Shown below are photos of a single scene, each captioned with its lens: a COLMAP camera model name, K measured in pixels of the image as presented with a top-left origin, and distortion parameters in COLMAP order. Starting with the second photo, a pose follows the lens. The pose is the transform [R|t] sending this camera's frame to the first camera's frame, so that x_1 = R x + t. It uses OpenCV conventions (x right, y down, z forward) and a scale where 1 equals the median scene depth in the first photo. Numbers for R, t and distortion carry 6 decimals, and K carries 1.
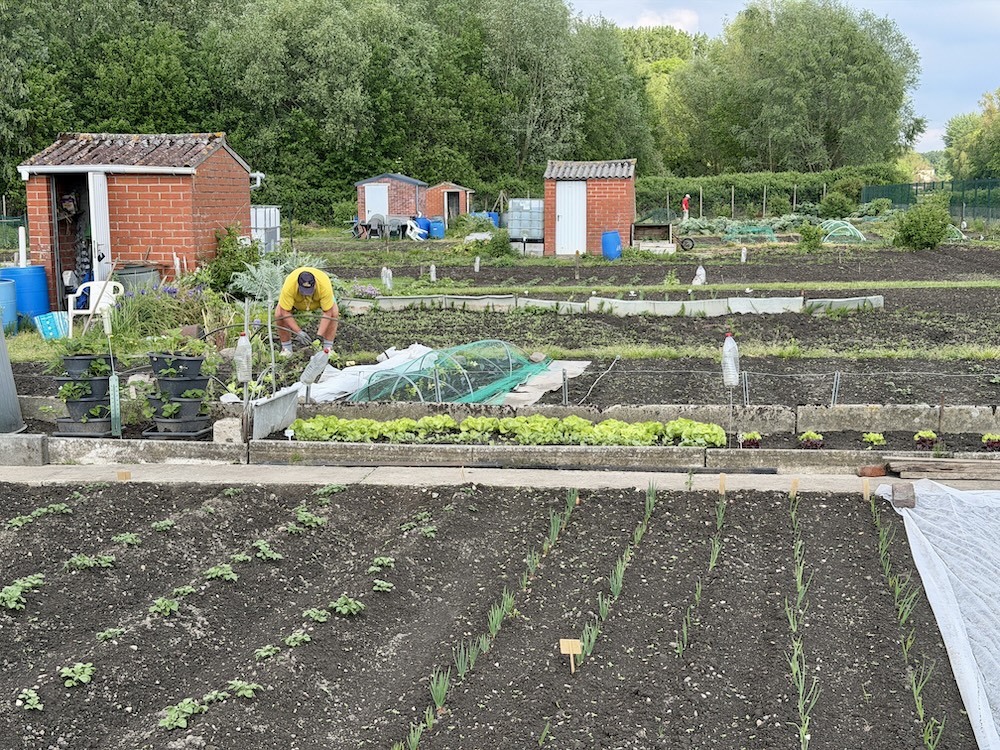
lens RADIAL K [[1402.4, 0, 493.0], [0, 1402.4, 403.1], [0, 0, 1]] dist [0.135397, 0.000000]
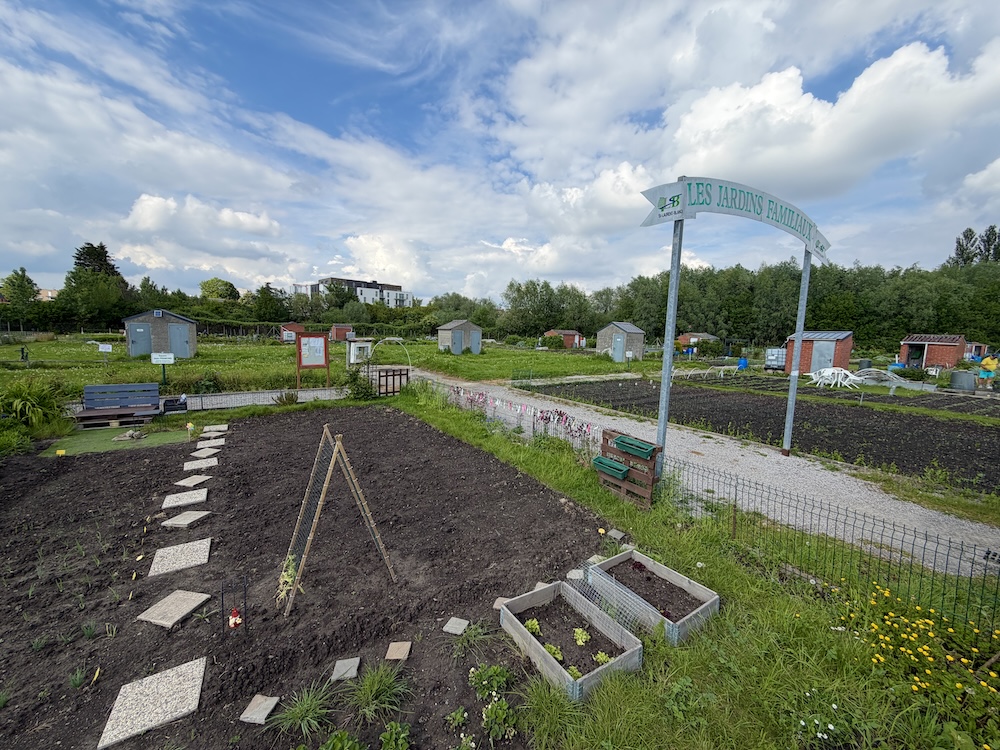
lens RADIAL K [[404.3, 0, 502.5], [0, 404.3, 374.8], [0, 0, 1]] dist [0.010463, 0.000764]
pose [[0.666309, 0.113187, -0.737035, -0.287884], [-0.147488, 0.988890, 0.018530, 0.156005], [0.730944, 0.096357, 0.675601, -1.217504]]
